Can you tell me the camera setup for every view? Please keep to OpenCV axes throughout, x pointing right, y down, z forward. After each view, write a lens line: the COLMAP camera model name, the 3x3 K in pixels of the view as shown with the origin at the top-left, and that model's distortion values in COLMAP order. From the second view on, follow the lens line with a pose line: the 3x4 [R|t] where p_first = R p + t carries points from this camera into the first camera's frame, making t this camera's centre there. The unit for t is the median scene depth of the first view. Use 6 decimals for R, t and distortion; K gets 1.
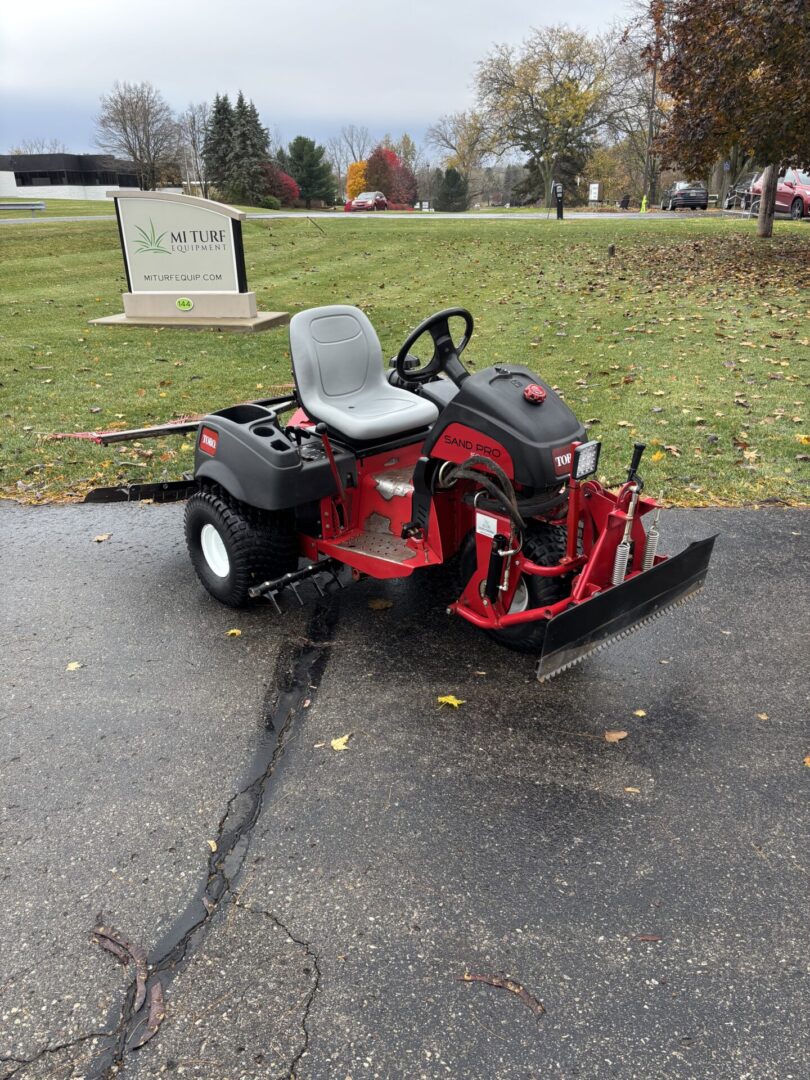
lens RADIAL K [[813.1, 0, 403.4], [0, 813.1, 540.7], [0, 0, 1]] dist [0.005922, -0.006202]
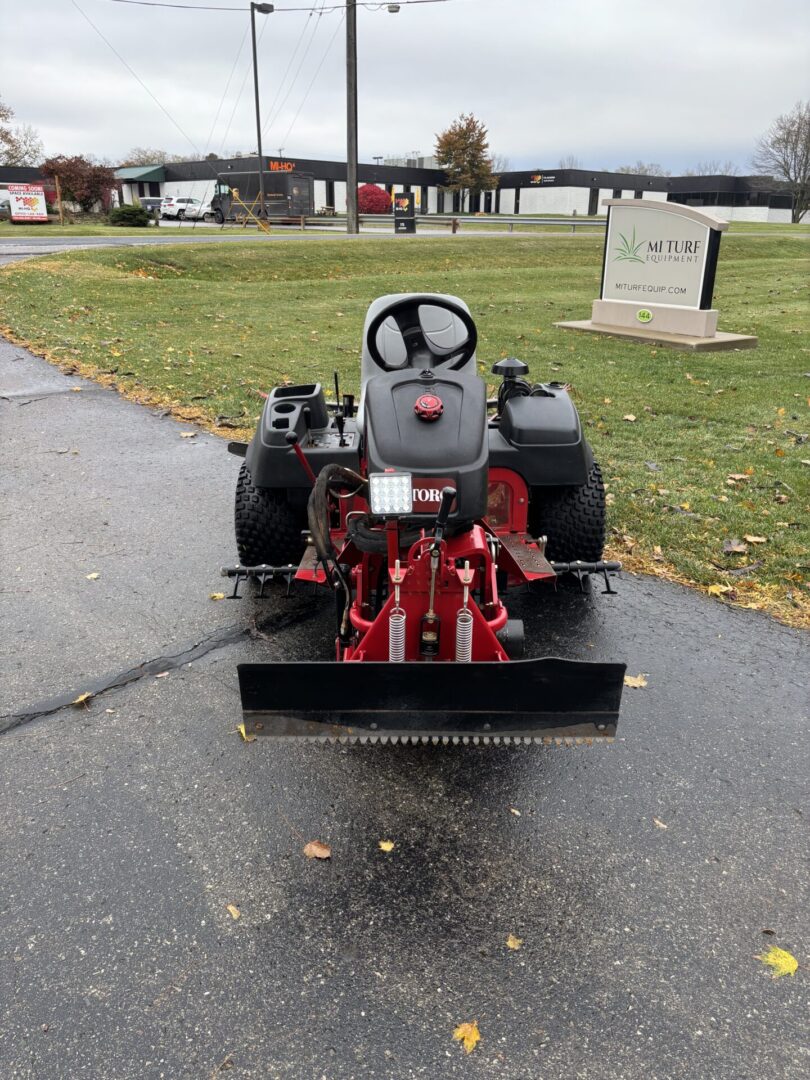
lens RADIAL K [[813.1, 0, 404.9], [0, 813.1, 538.9], [0, 0, 1]] dist [0.005922, -0.006202]
pose [[0.749693, 0.263745, -0.606959, 0.172617], [-0.279106, 0.957604, 0.071370, -0.028371], [0.600050, 0.115900, 0.791522, 0.101105]]
